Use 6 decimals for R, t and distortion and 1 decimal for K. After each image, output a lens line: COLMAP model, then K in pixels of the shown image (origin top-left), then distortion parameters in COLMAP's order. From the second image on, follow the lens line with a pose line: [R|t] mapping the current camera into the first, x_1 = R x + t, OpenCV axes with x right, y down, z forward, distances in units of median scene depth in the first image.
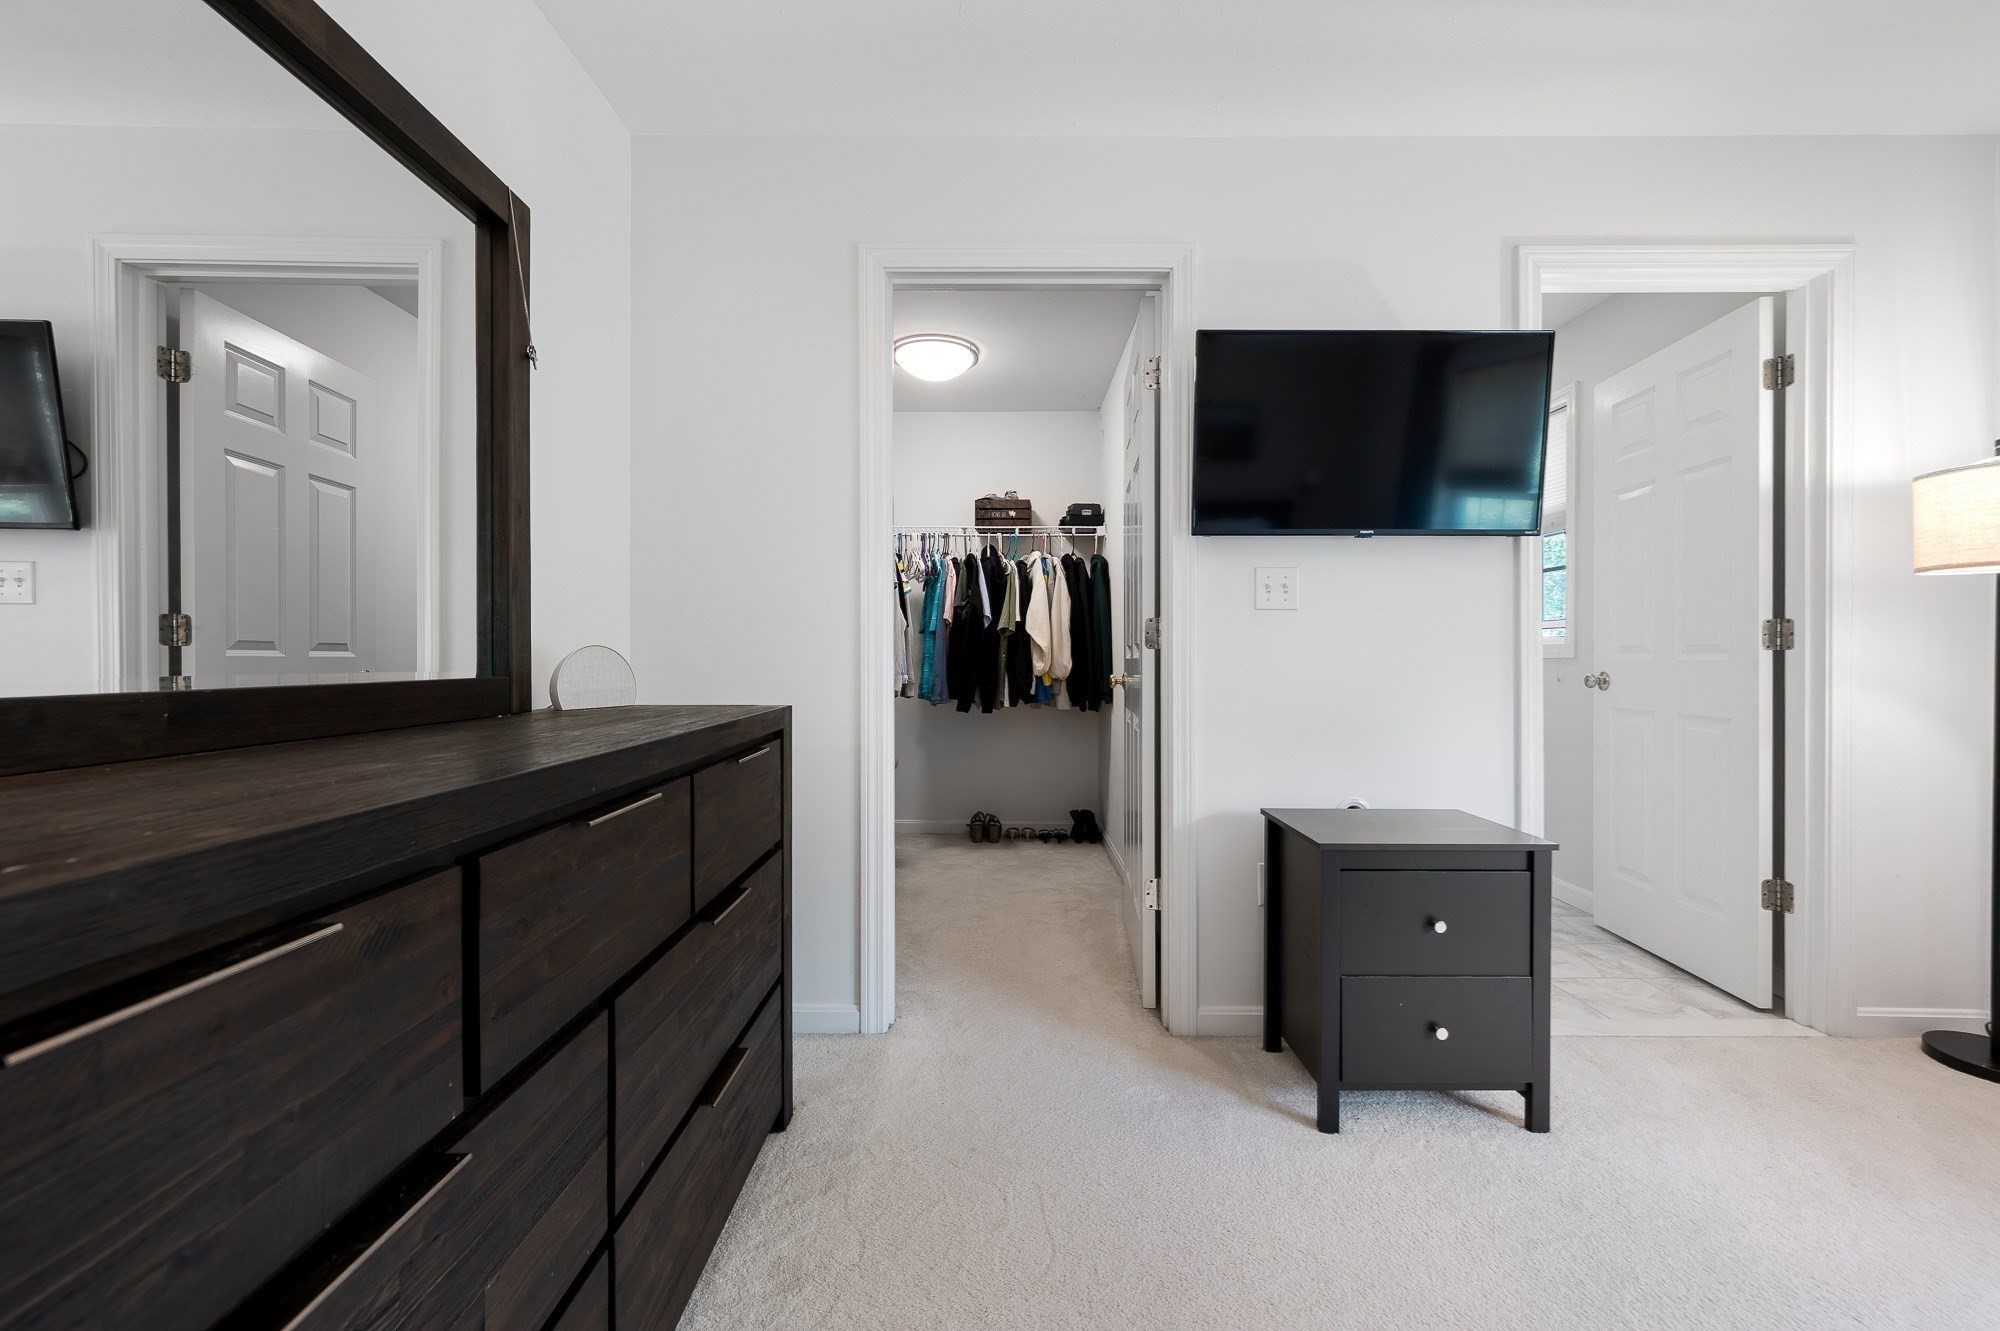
lens RADIAL K [[798.8, 0, 1033.1], [0, 798.8, 656.4], [0, 0, 1]] dist [-0.001956, 0.000662]
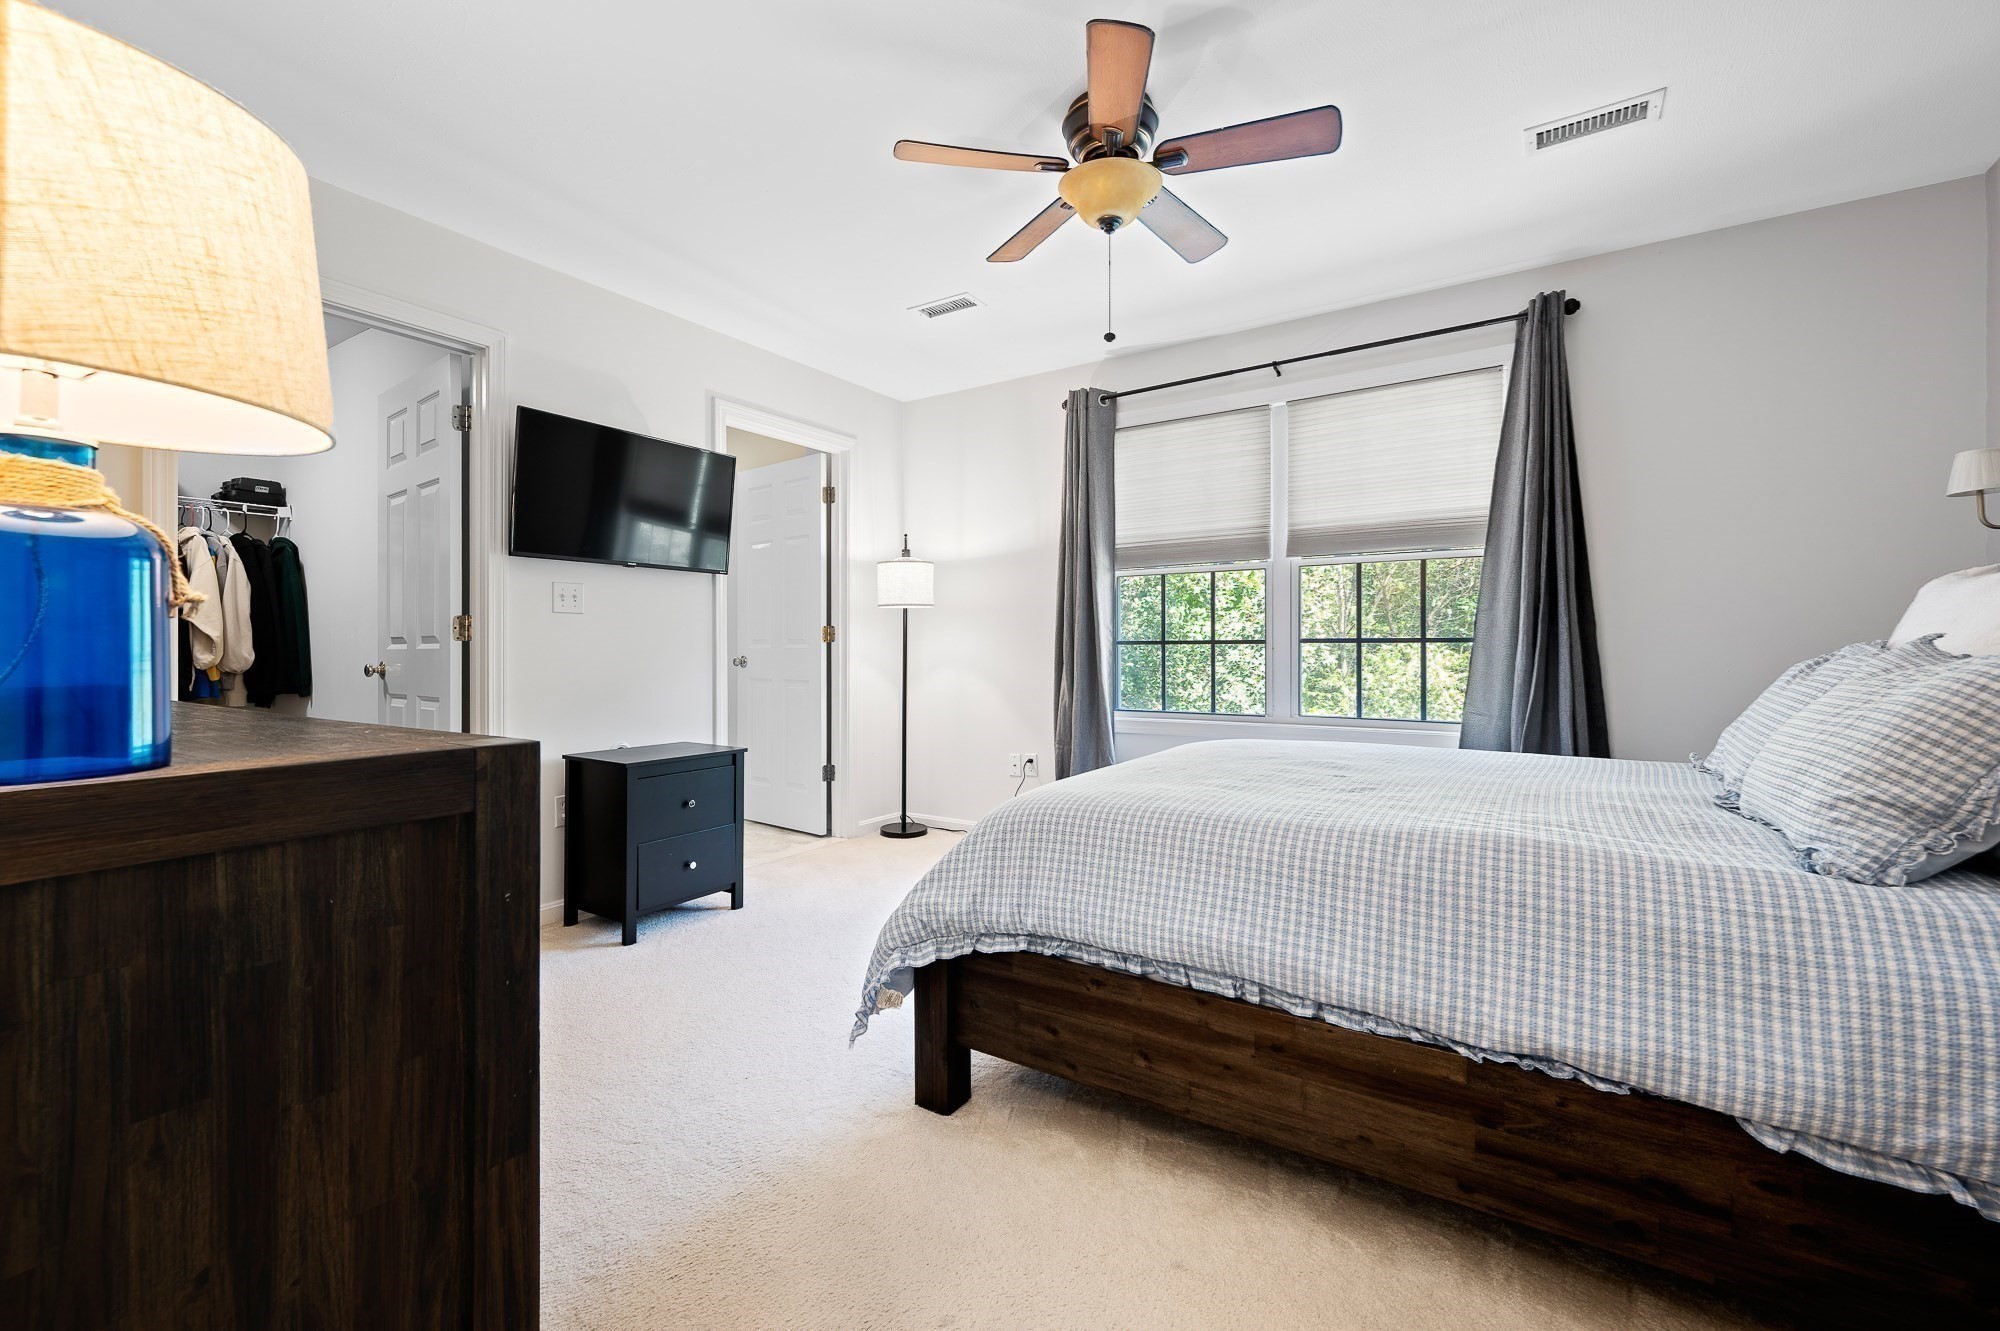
lens RADIAL K [[798.8, 0, 988.6], [0, 798.8, 643.7], [0, 0, 1]] dist [-0.001956, 0.000662]
pose [[0.561751, 0.000077, 0.827307, -0.430898], [0.003079, 0.999993, -0.002184, 0.000554], [-0.827301, 0.003774, 0.561746, -0.386401]]
